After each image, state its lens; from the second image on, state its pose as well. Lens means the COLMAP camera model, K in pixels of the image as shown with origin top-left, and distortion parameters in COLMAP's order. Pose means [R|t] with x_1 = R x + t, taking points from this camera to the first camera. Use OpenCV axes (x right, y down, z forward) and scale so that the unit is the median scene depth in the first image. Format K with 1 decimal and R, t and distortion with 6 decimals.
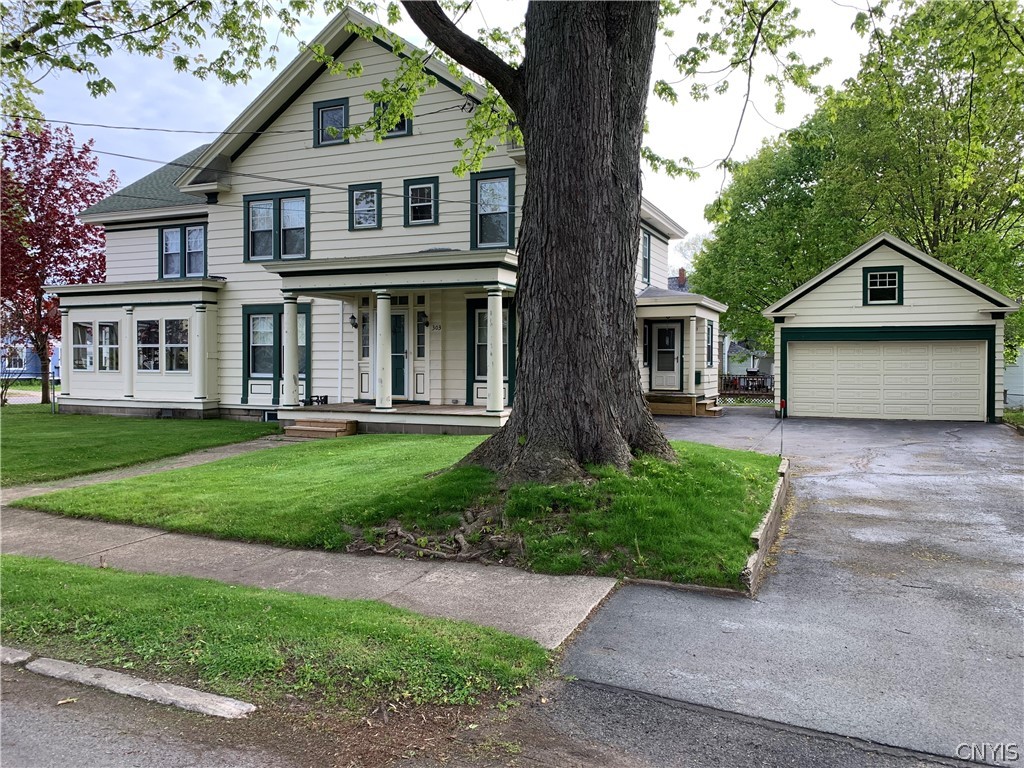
lens RADIAL K [[783.3, 0, 509.7], [0, 783.3, 374.4], [0, 0, 1]] dist [0.050399, -0.061787]
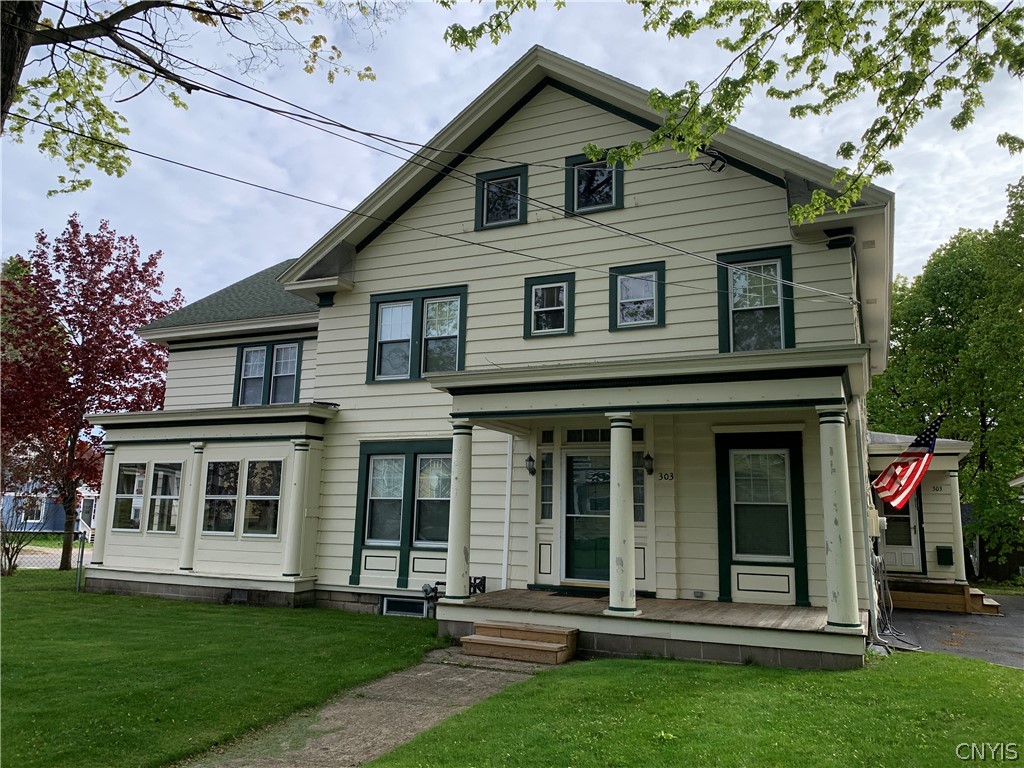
lens RADIAL K [[783.3, 0, 511.5], [0, 783.3, 373.7], [0, 0, 1]] dist [0.050399, -0.061787]
pose [[0.999621, 0.015195, -0.022958, -0.200055], [-0.019460, 0.979849, -0.198789, -0.010065], [0.019475, 0.199160, 0.979773, 0.312709]]
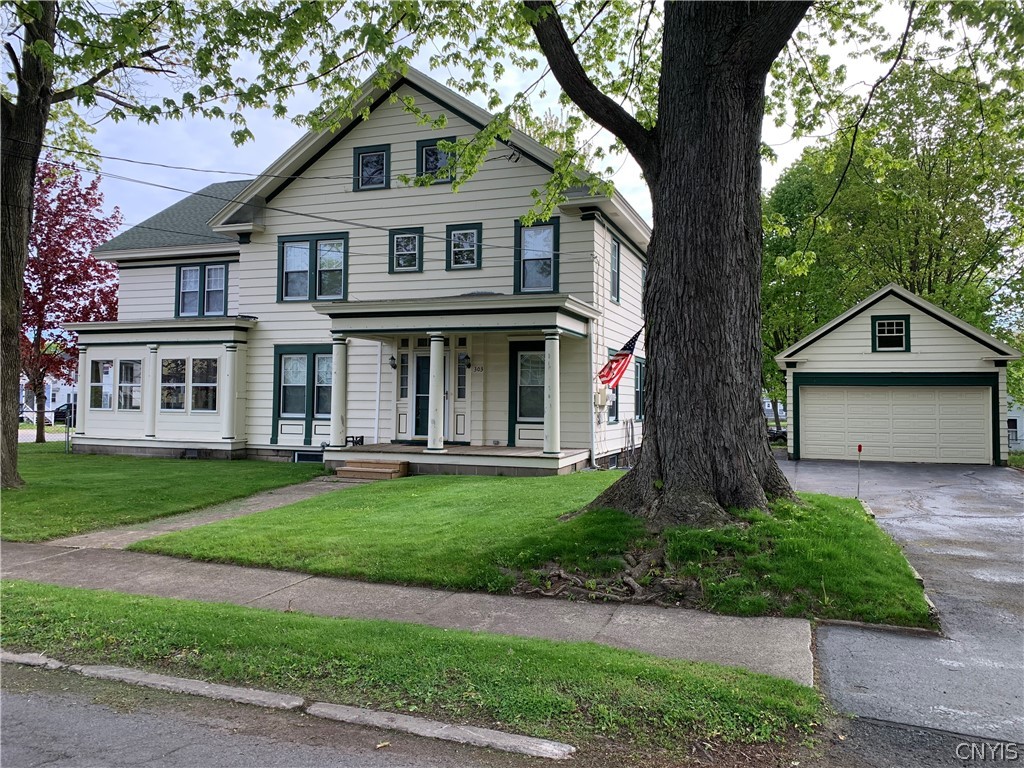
lens RADIAL K [[783.3, 0, 511.5], [0, 783.3, 368.9], [0, 0, 1]] dist [0.050399, -0.061787]
pose [[0.998240, 0.009866, 0.058469, -0.104500], [-0.006504, 0.998329, -0.057415, -0.002447], [-0.058938, 0.056934, 0.996637, -0.010336]]
